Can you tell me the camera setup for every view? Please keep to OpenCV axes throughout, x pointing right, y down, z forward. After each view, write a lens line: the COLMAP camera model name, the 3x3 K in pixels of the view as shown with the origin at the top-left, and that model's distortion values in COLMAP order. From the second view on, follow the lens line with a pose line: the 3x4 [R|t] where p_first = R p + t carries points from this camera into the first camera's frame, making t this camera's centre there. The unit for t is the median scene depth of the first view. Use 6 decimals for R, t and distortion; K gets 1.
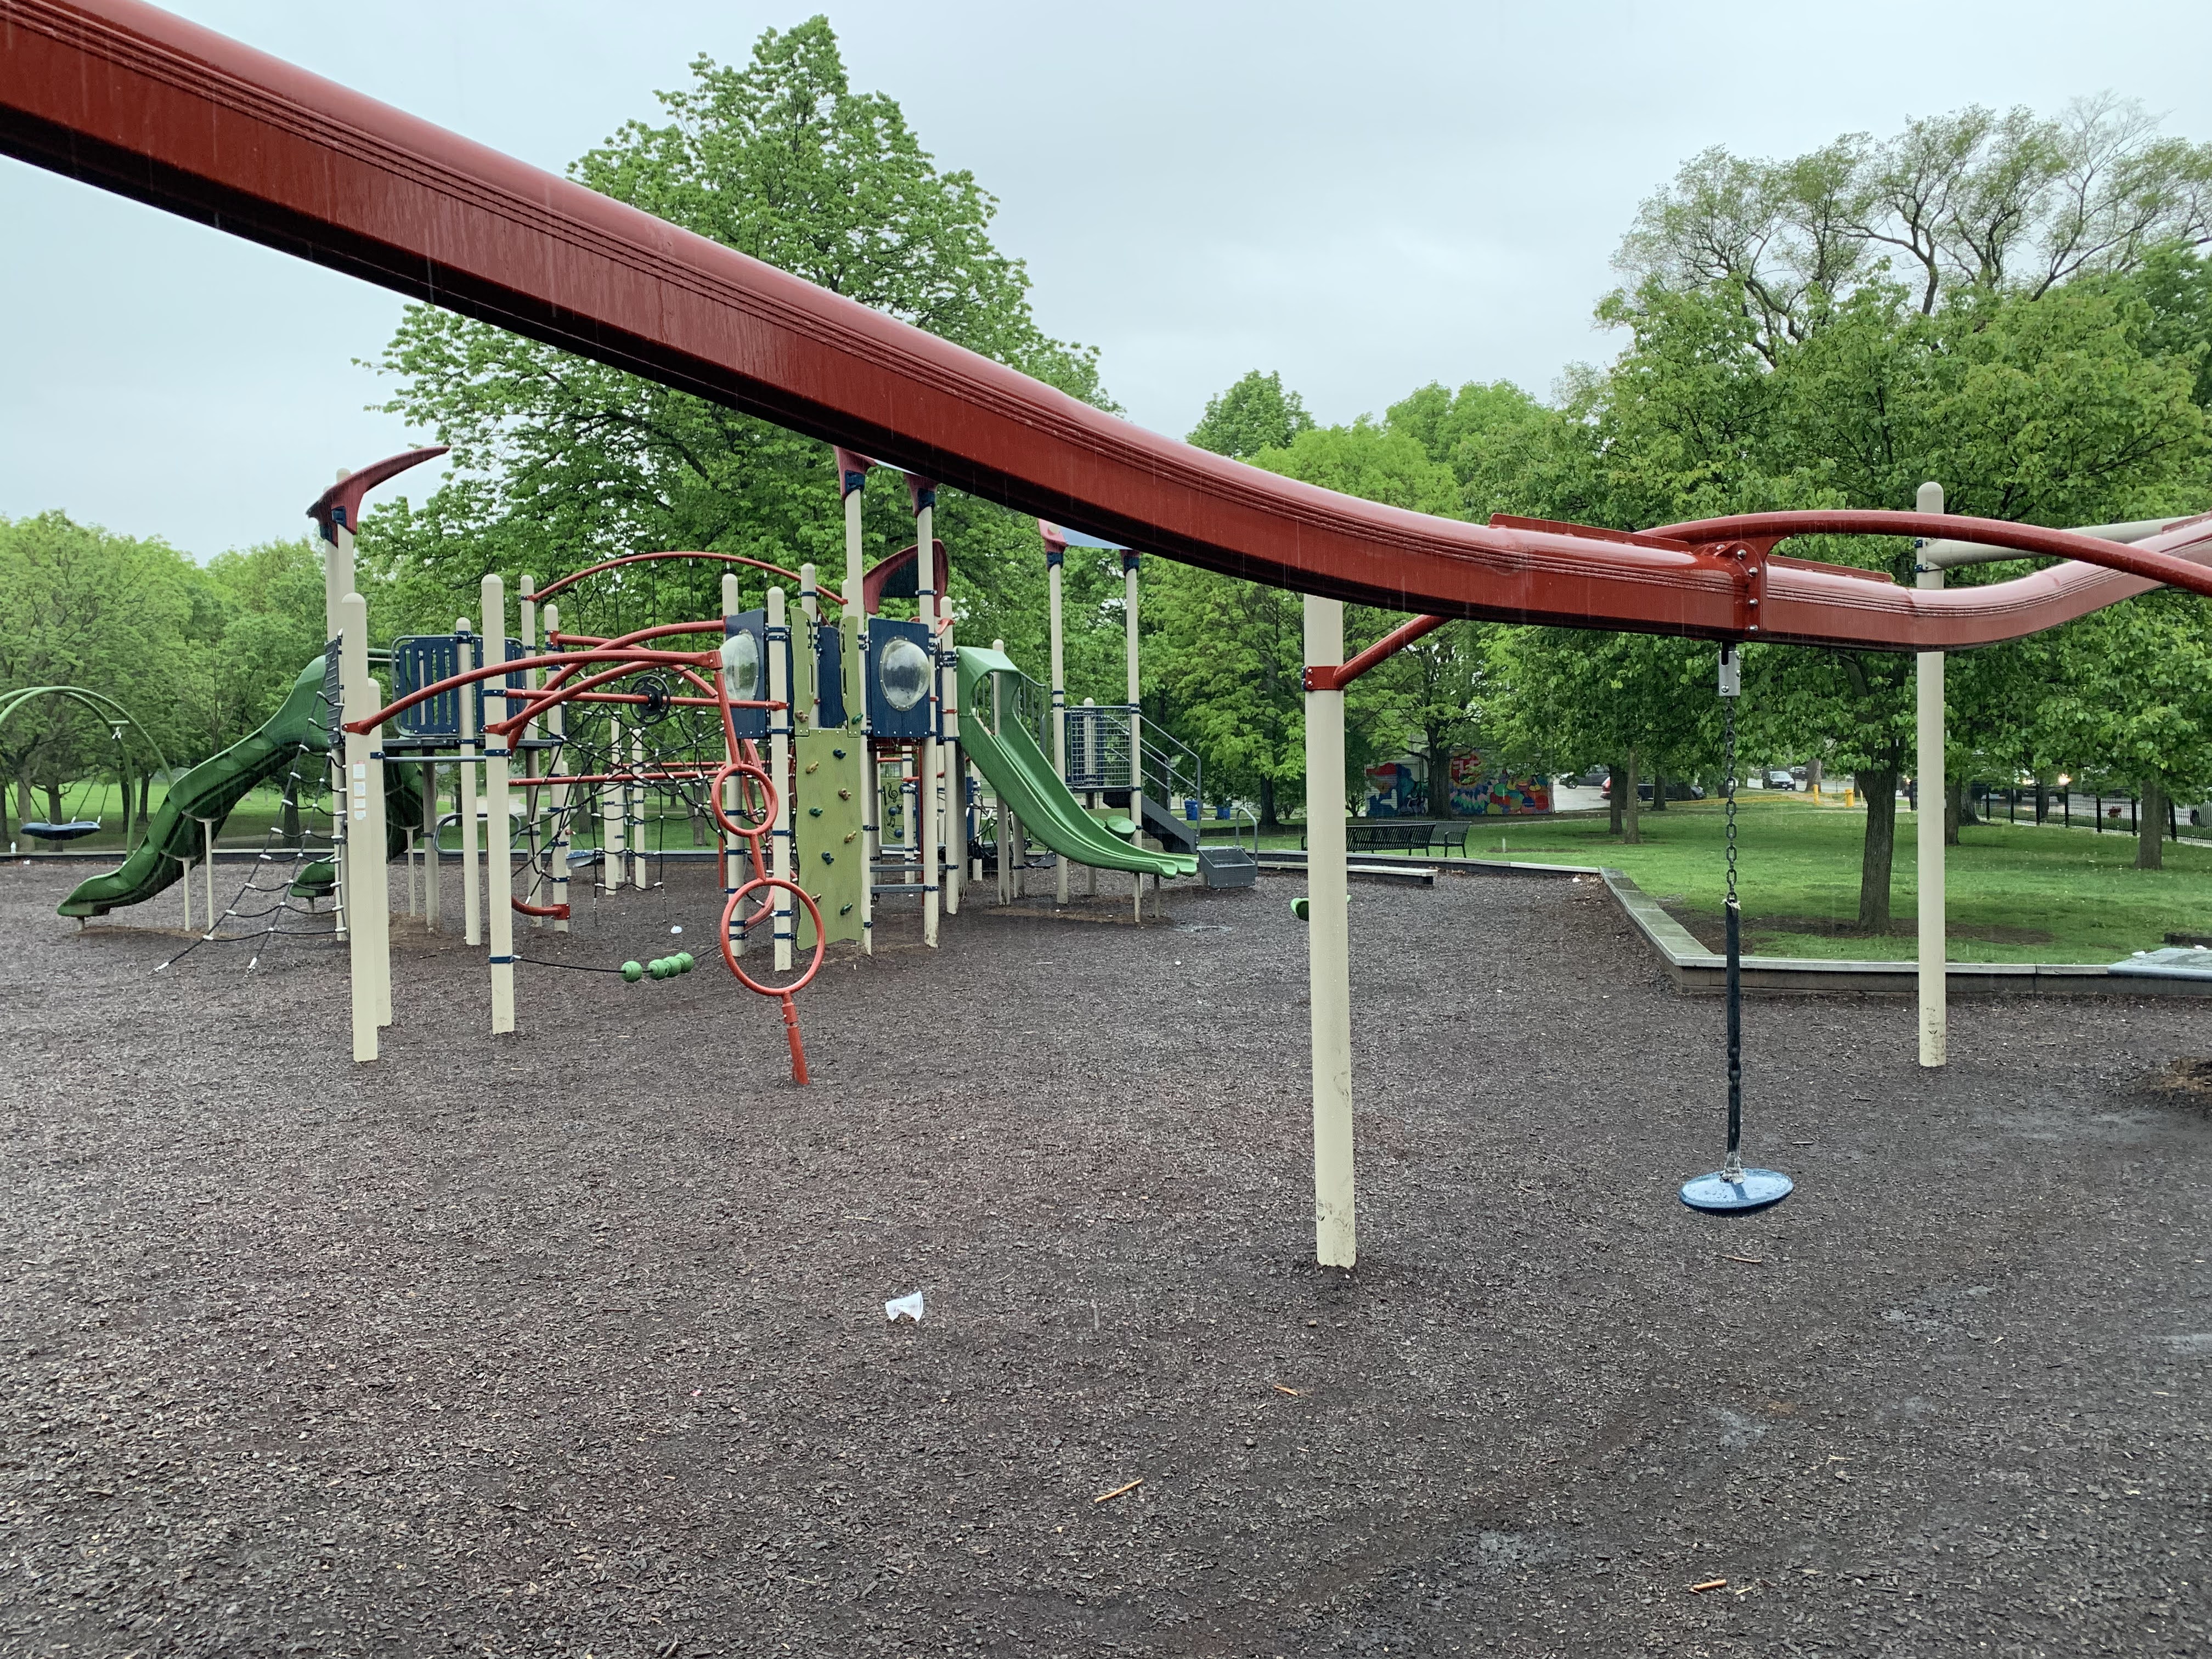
lens RADIAL K [[1670.9, 0, 1102.4], [0, 1670.9, 809.0], [0, 0, 1]] dist [0.041916, -0.045987]
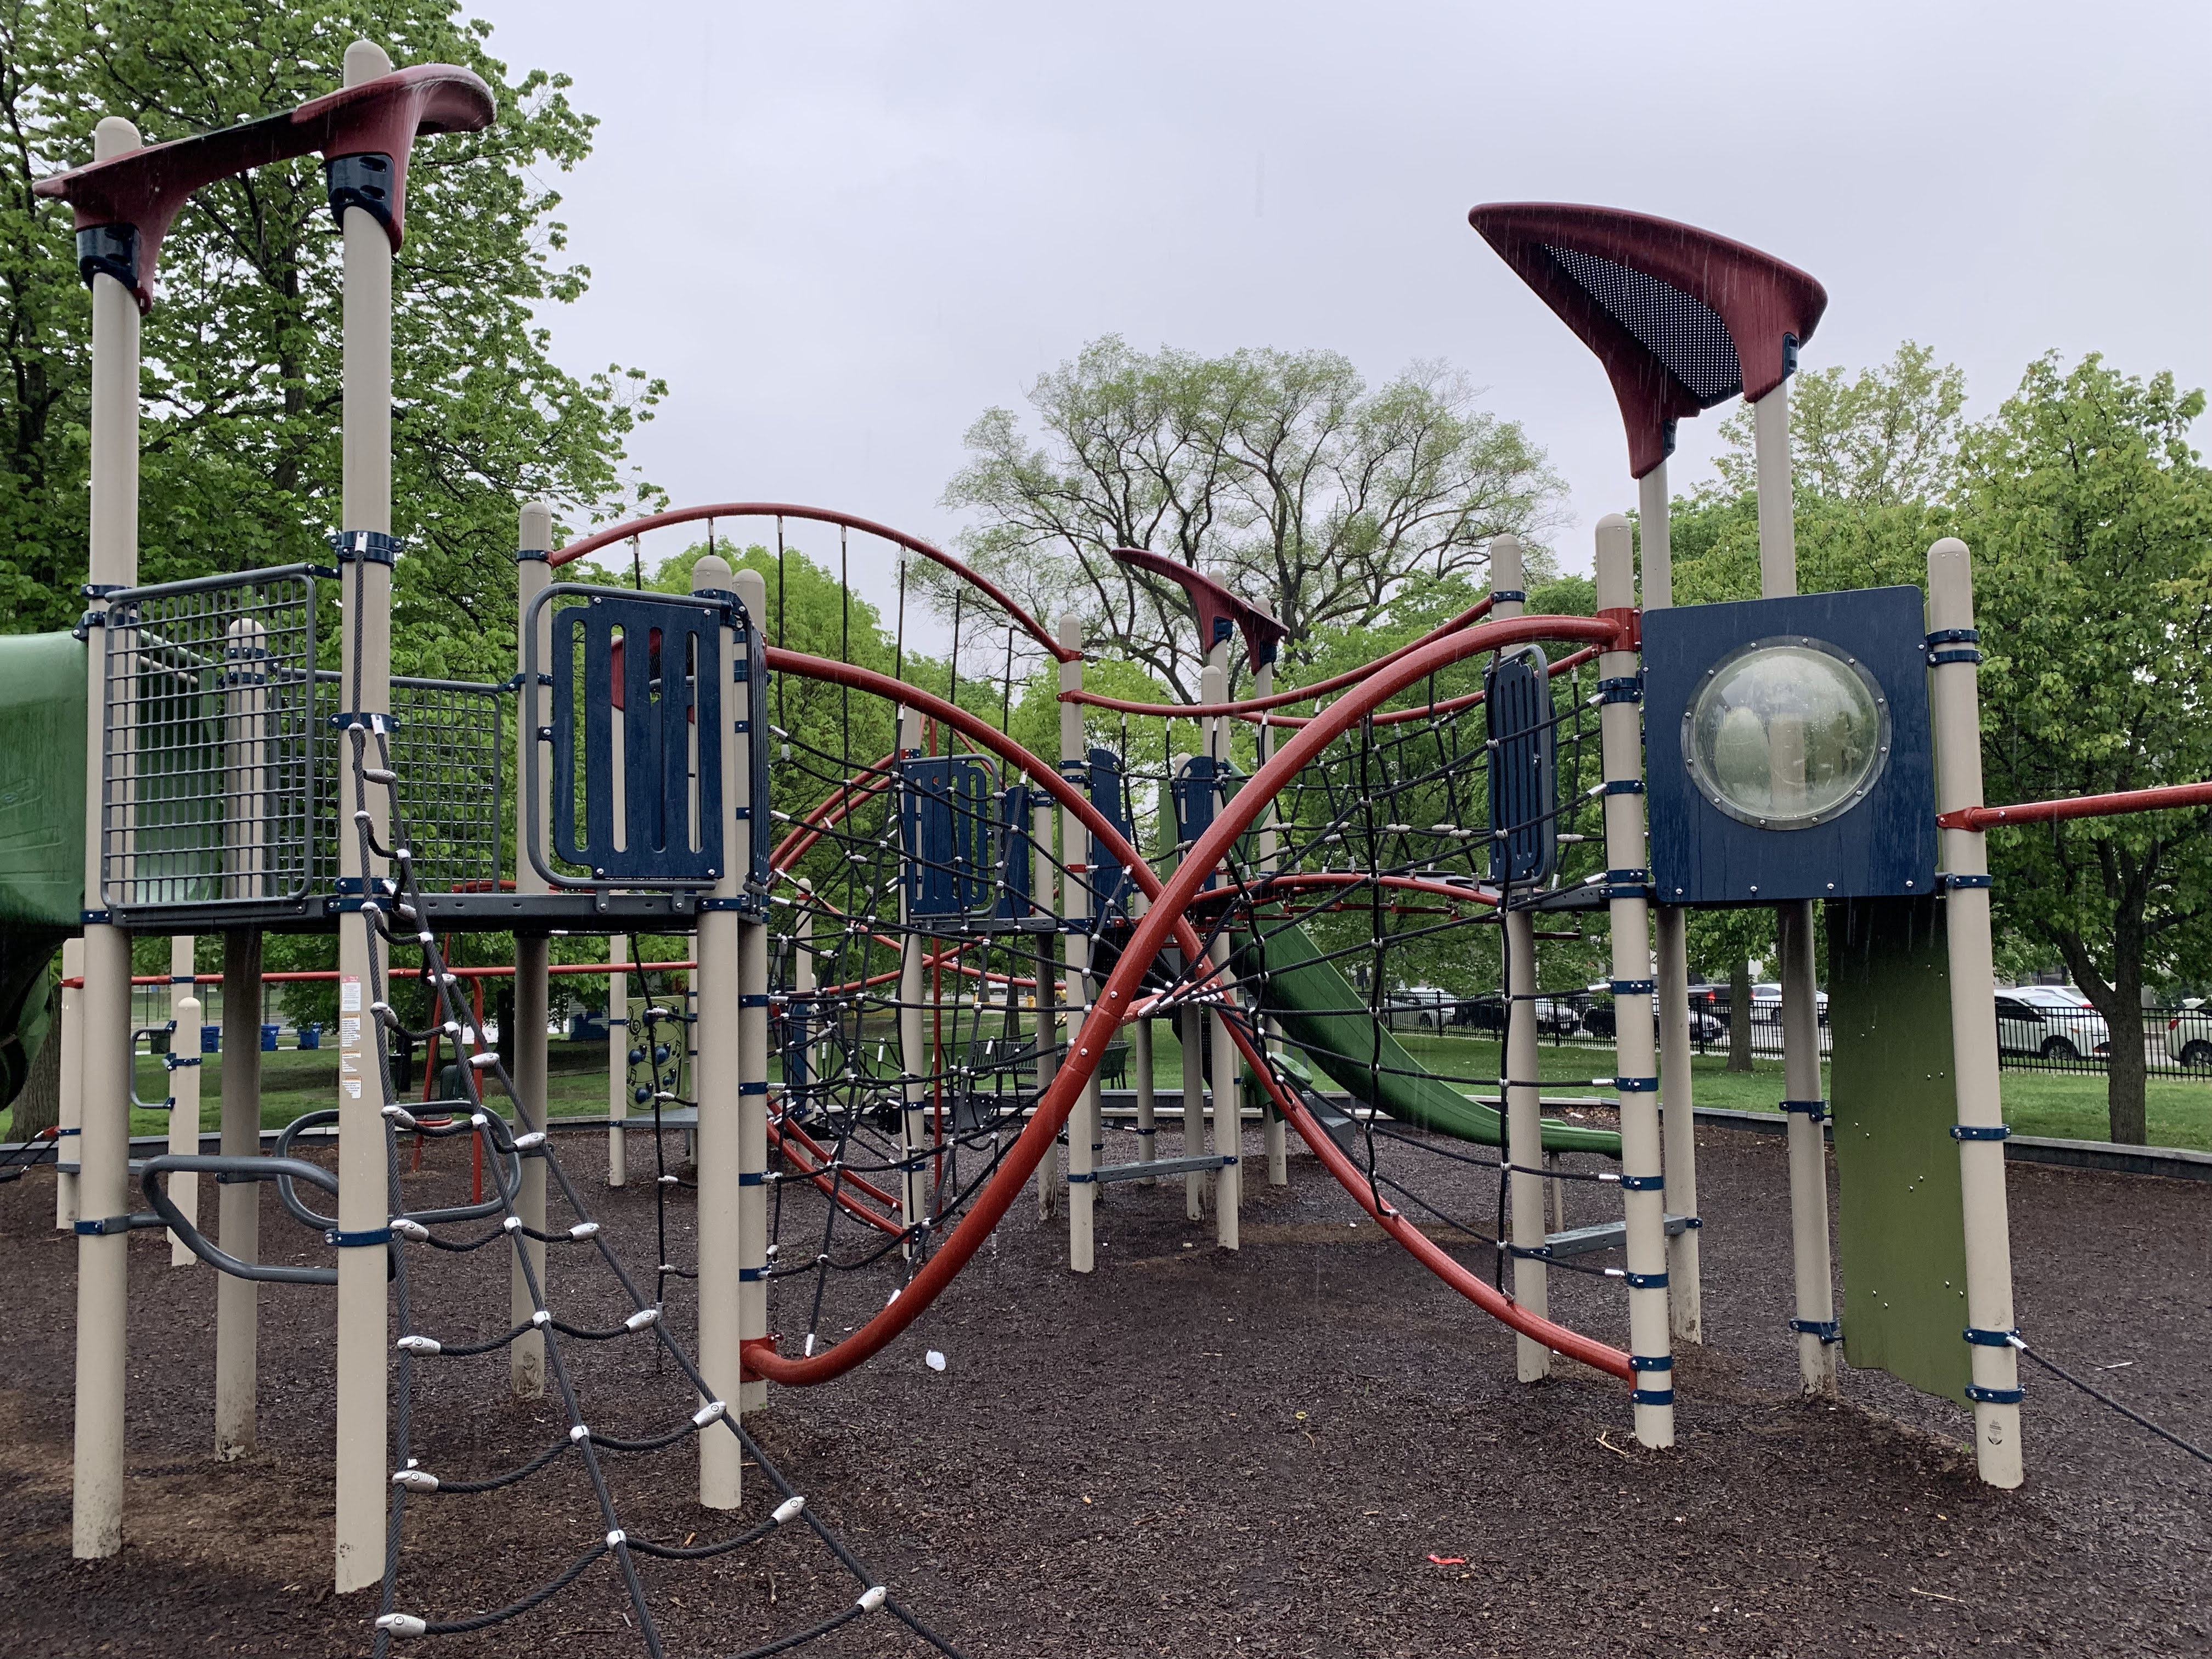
lens RADIAL K [[1670.9, 0, 1099.5], [0, 1670.9, 845.0], [0, 0, 1]] dist [0.041916, -0.045987]
pose [[0.809663, 0.040782, 0.585476, -0.276583], [0.022509, 0.994691, -0.100413, -0.008408], [-0.586463, 0.094479, 0.804447, 0.358760]]
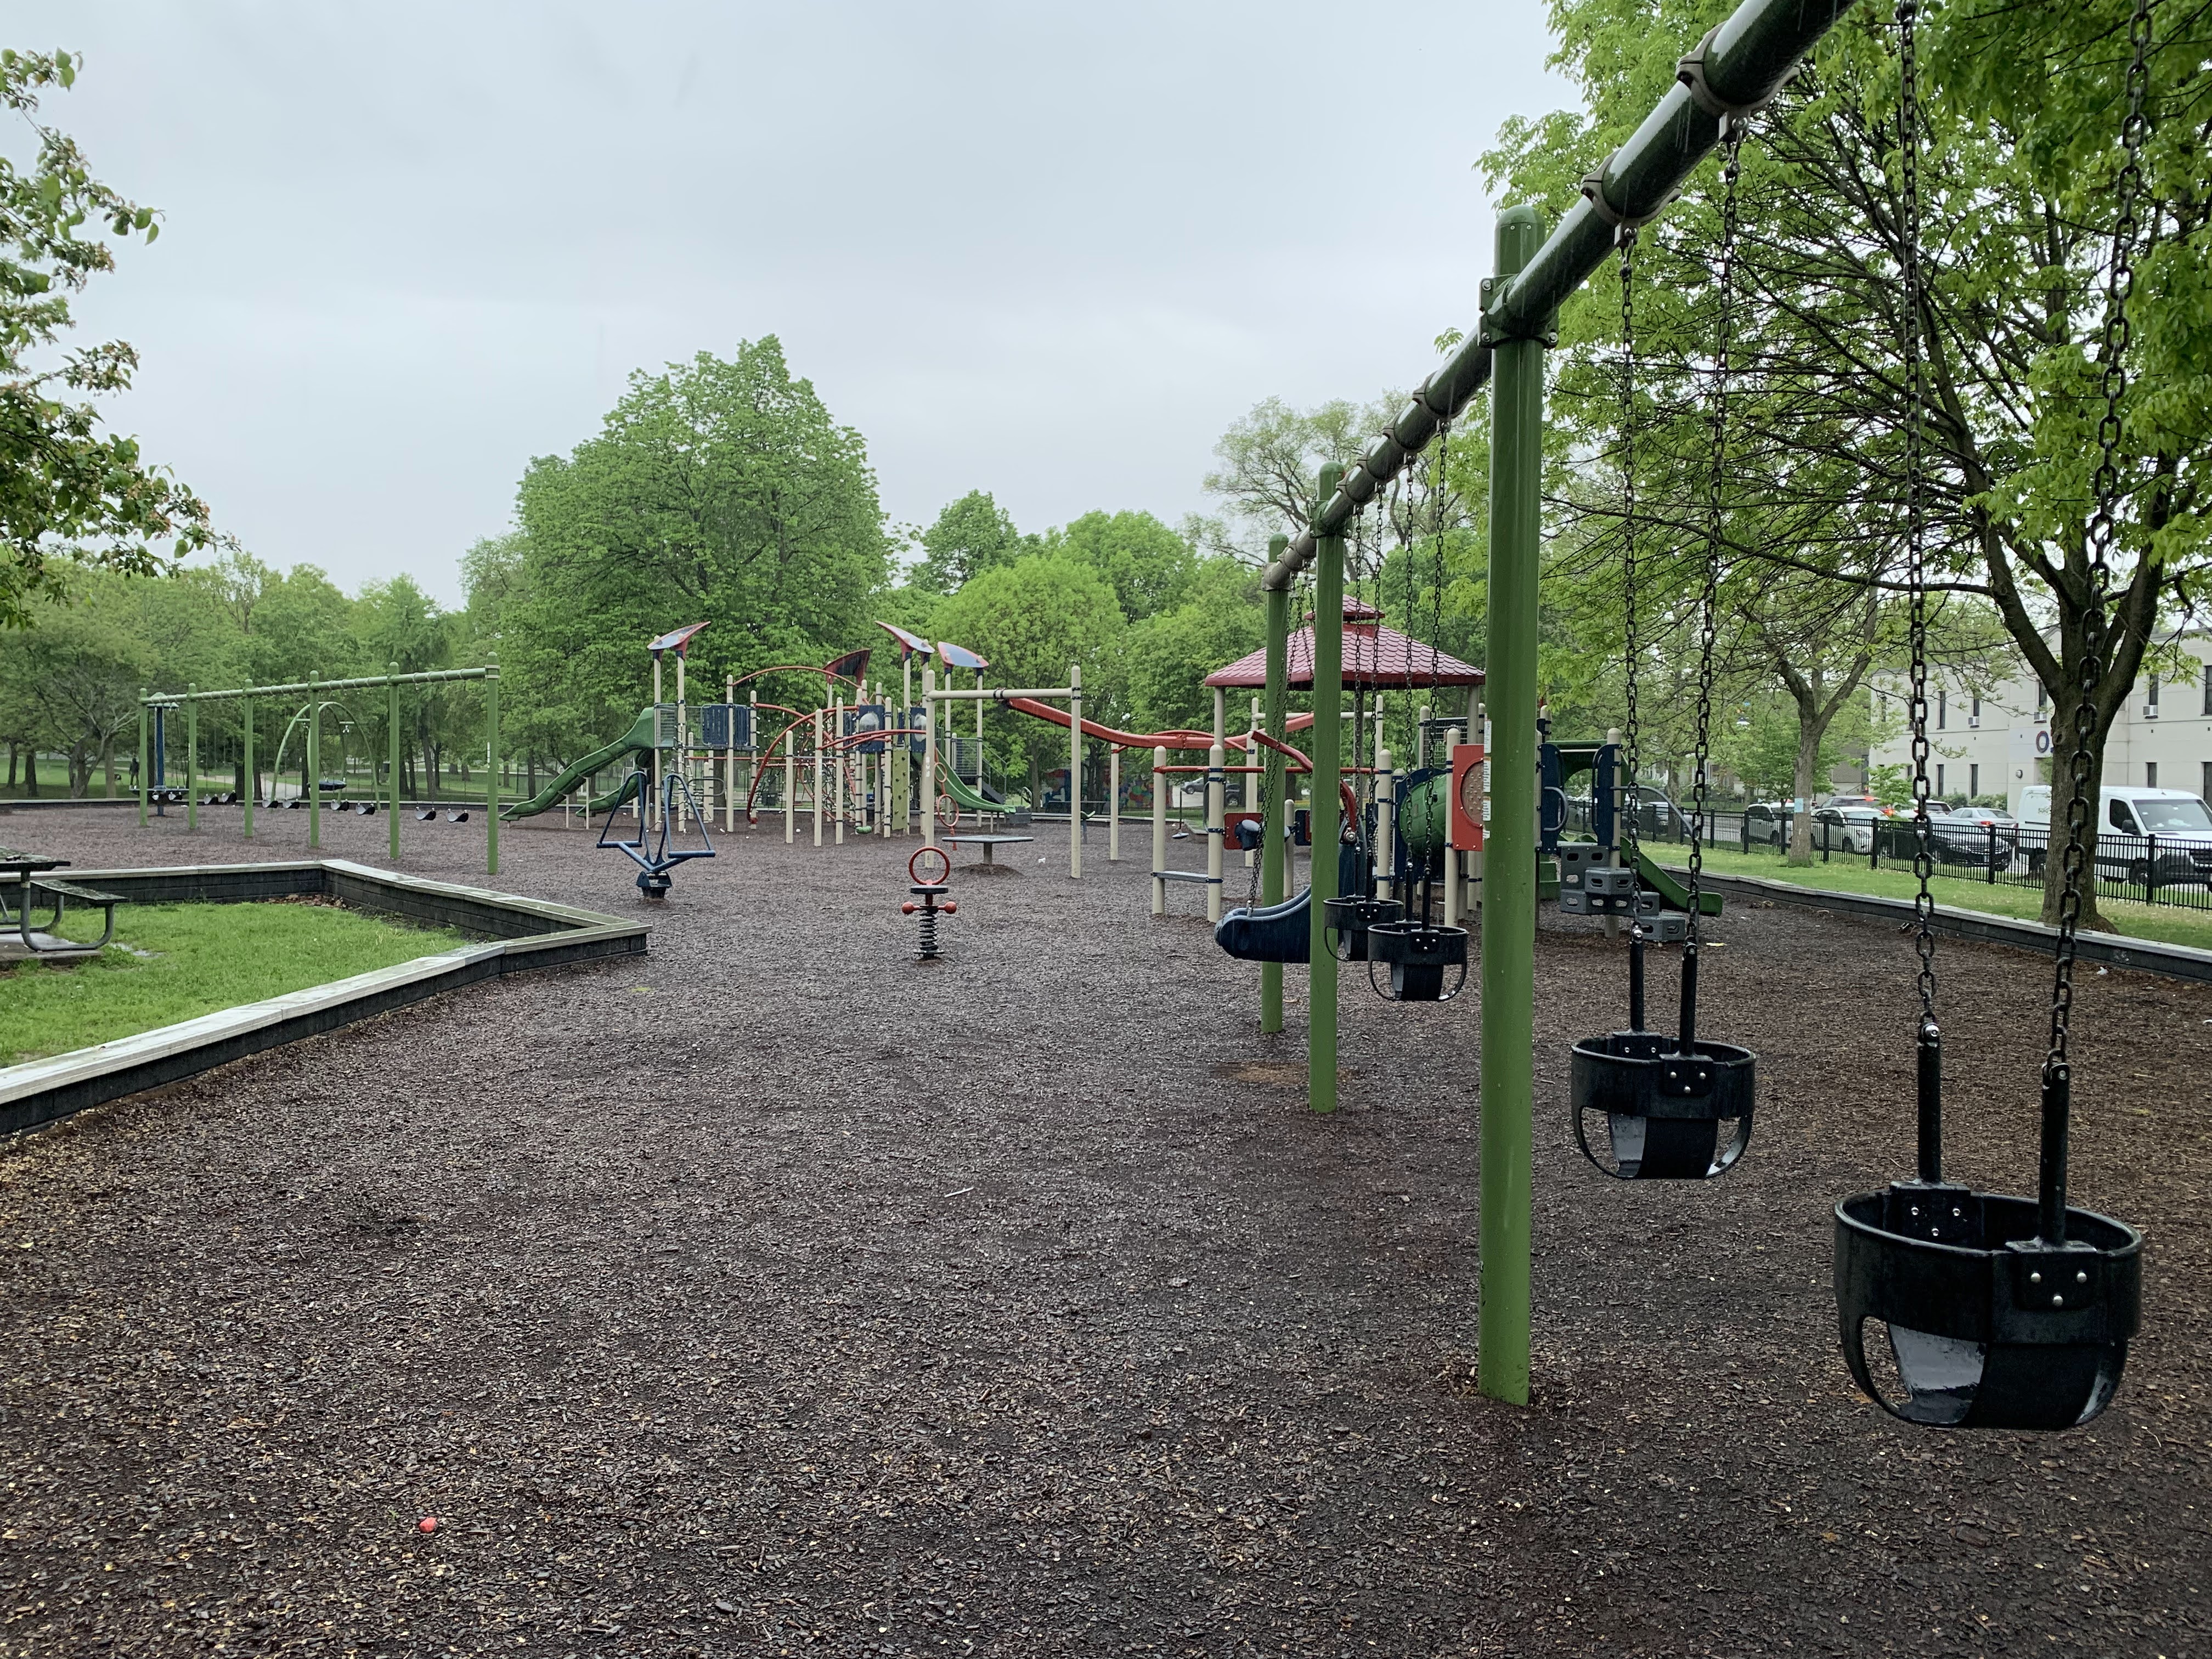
lens RADIAL K [[1670.9, 0, 1101.5], [0, 1670.9, 836.5], [0, 0, 1]] dist [0.041916, -0.045987]
pose [[0.976912, 0.018247, 0.212860, -0.195339], [-0.021113, 0.999714, 0.011197, 0.025920], [-0.212595, -0.015433, 0.977018, -0.795002]]
